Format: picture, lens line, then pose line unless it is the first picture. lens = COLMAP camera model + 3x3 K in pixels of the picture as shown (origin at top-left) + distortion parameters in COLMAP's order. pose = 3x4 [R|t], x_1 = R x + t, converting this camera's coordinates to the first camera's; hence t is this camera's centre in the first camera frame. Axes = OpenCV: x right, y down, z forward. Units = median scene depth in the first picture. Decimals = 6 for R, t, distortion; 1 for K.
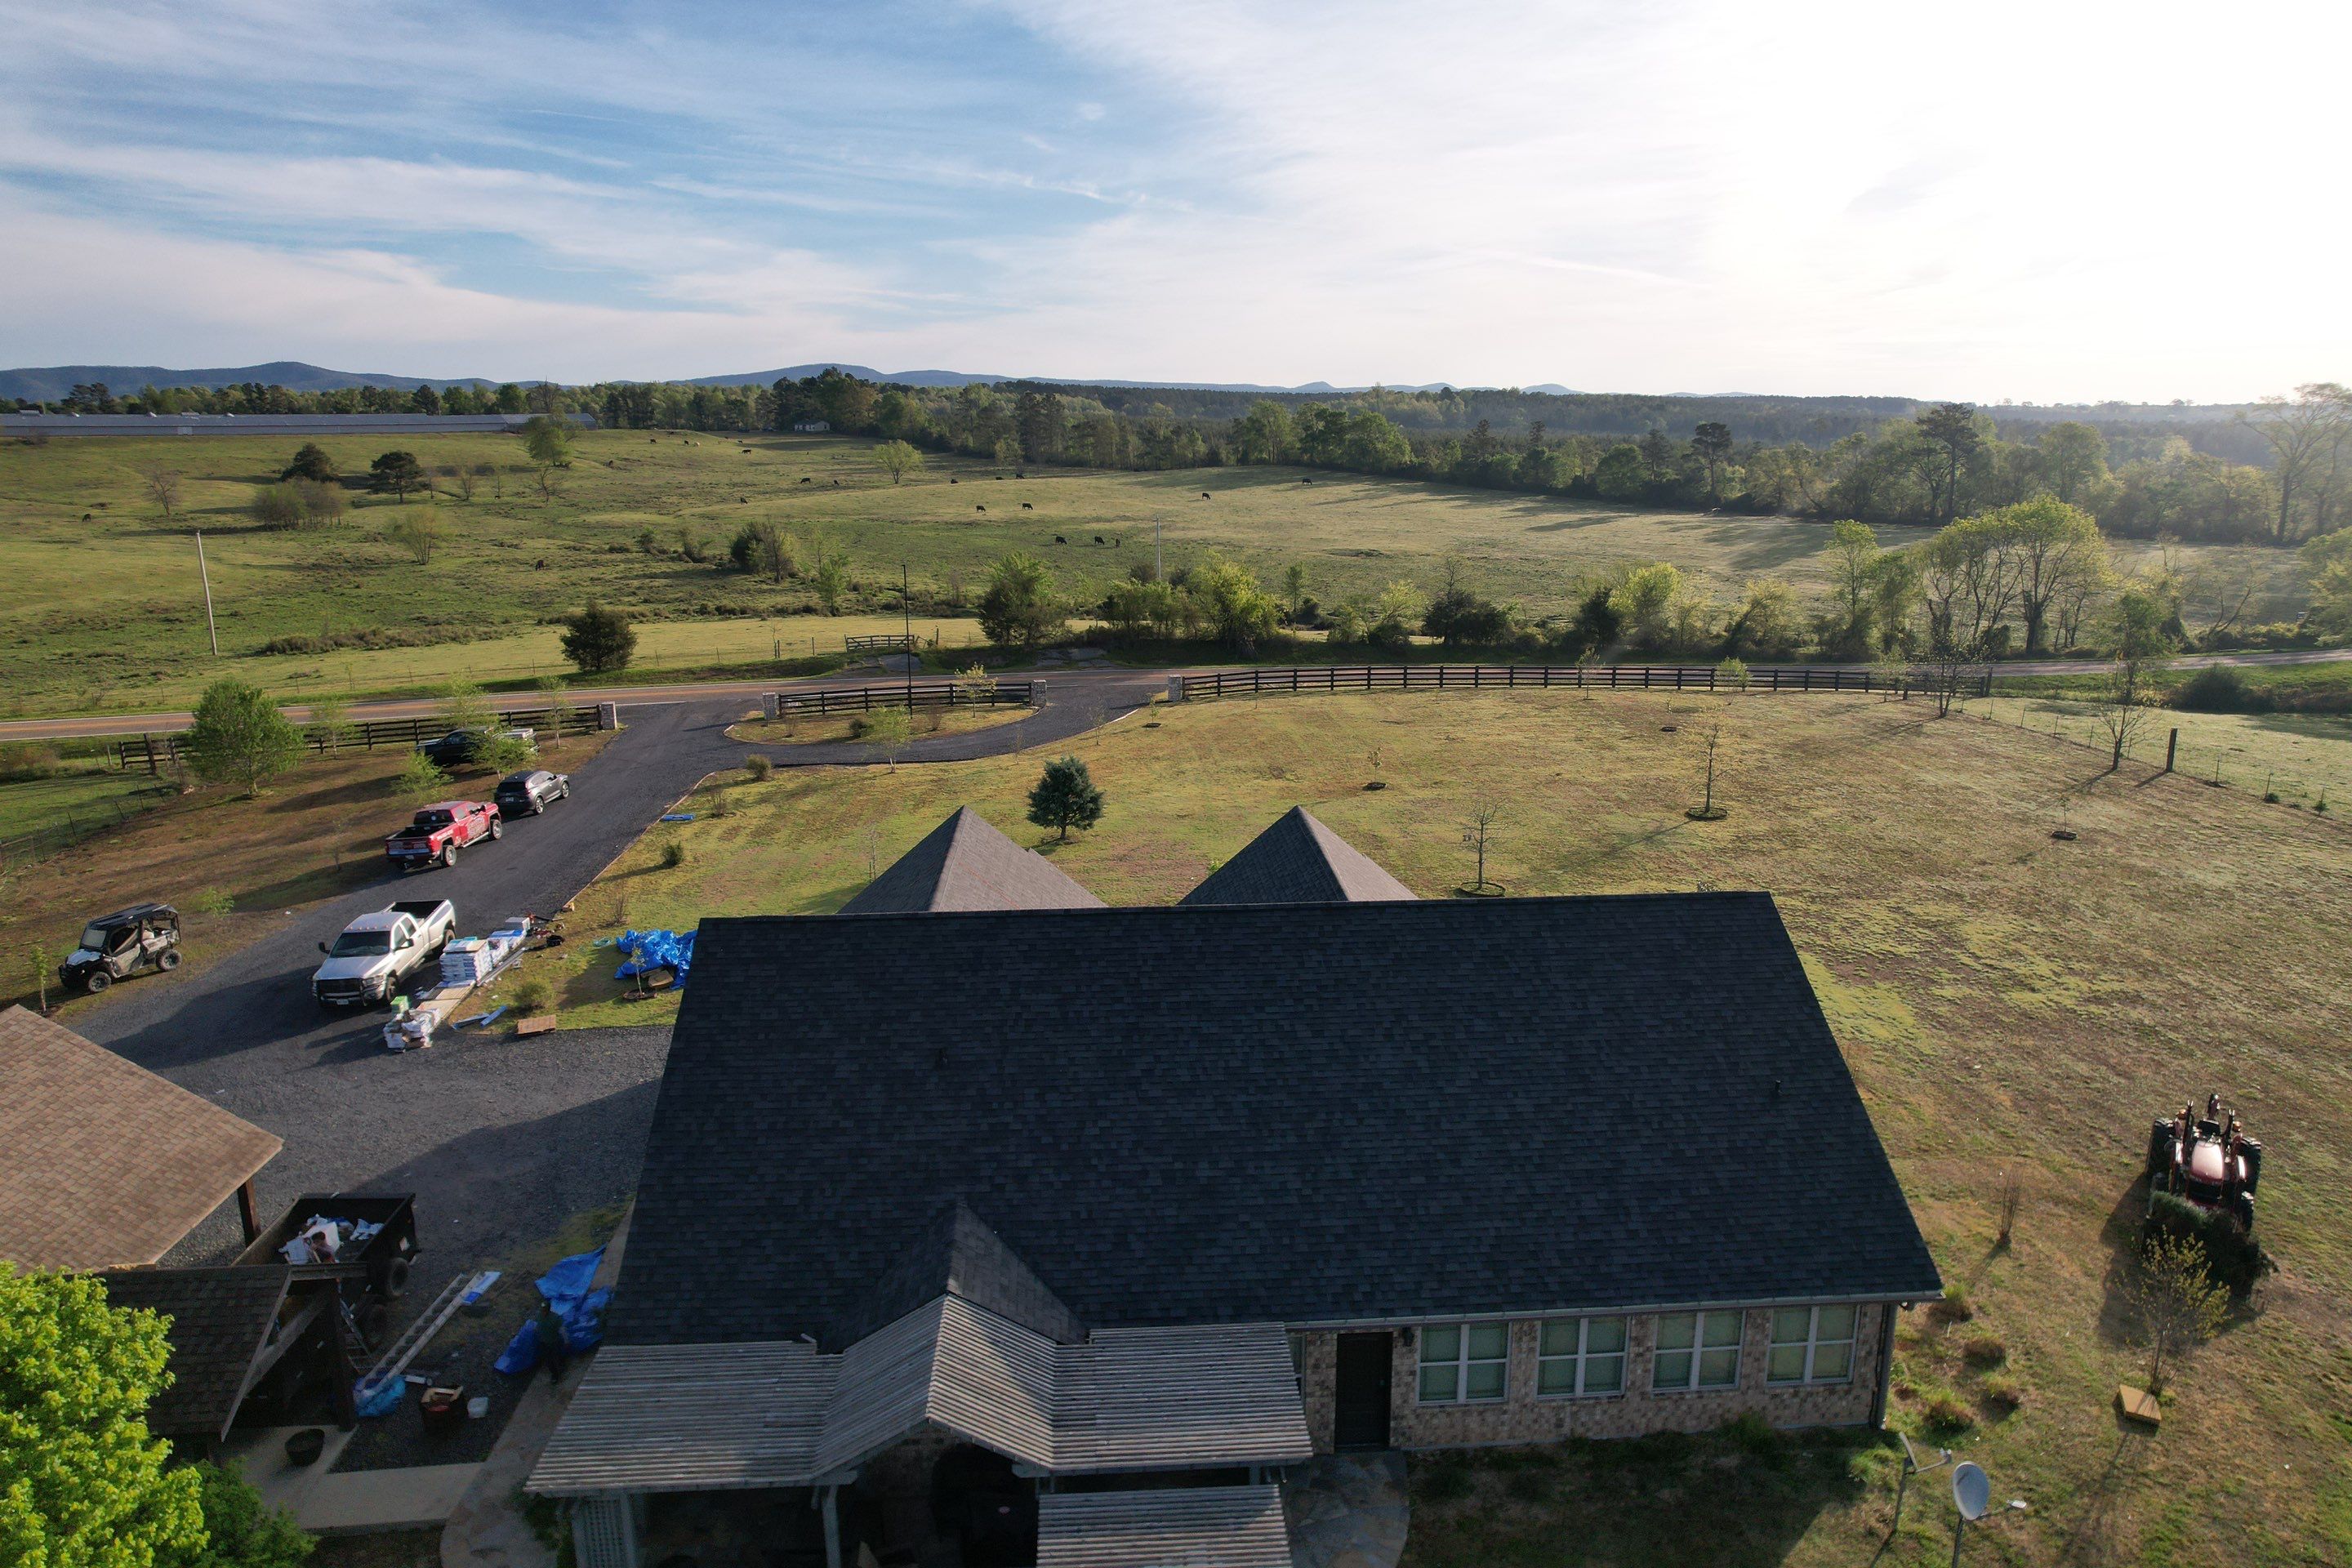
lens RADIAL K [[1504.4, 0, 1187.8], [0, 1504.4, 778.8], [0, 0, 1]] dist [-0.073568, 0.066718]
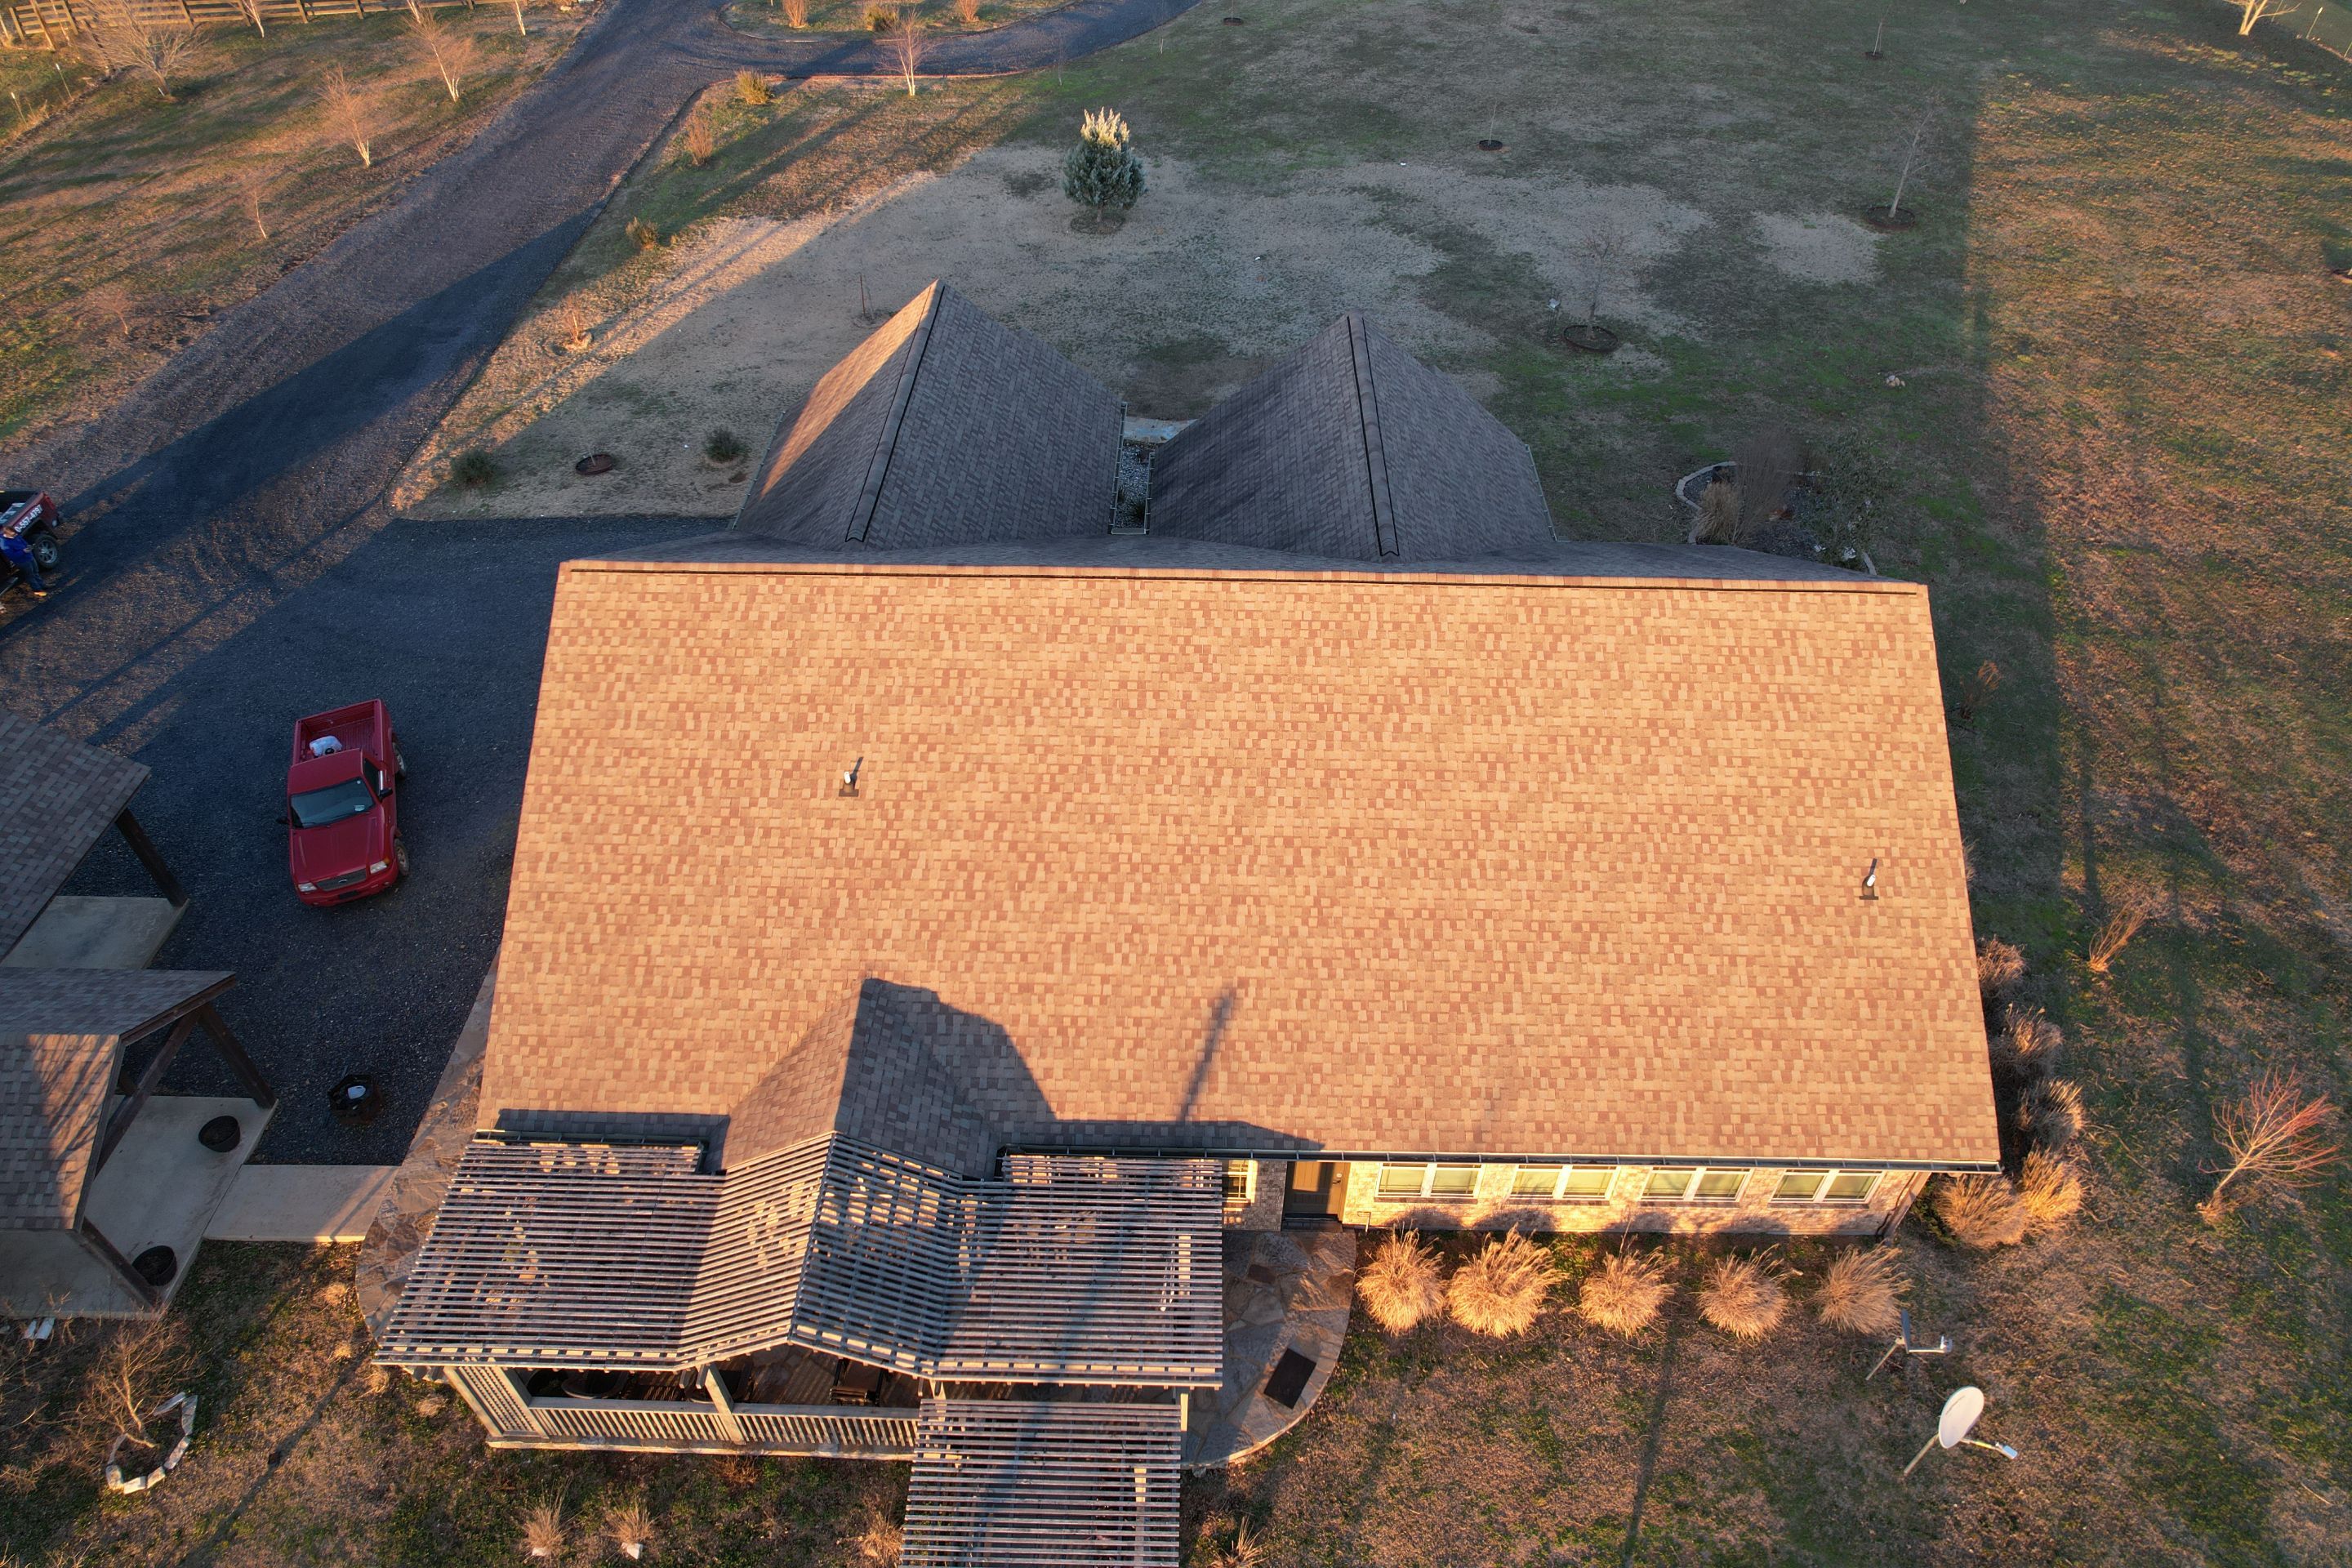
lens RADIAL K [[1505.1, 0, 1181.2], [0, 1505.1, 765.4], [0, 0, 1]] dist [-0.078545, 0.071764]
pose [[0.996505, 0.064730, -0.052799, 0.029284], [-0.030916, 0.872987, 0.486762, -0.110025], [0.077601, -0.483429, 0.871937, 0.140928]]
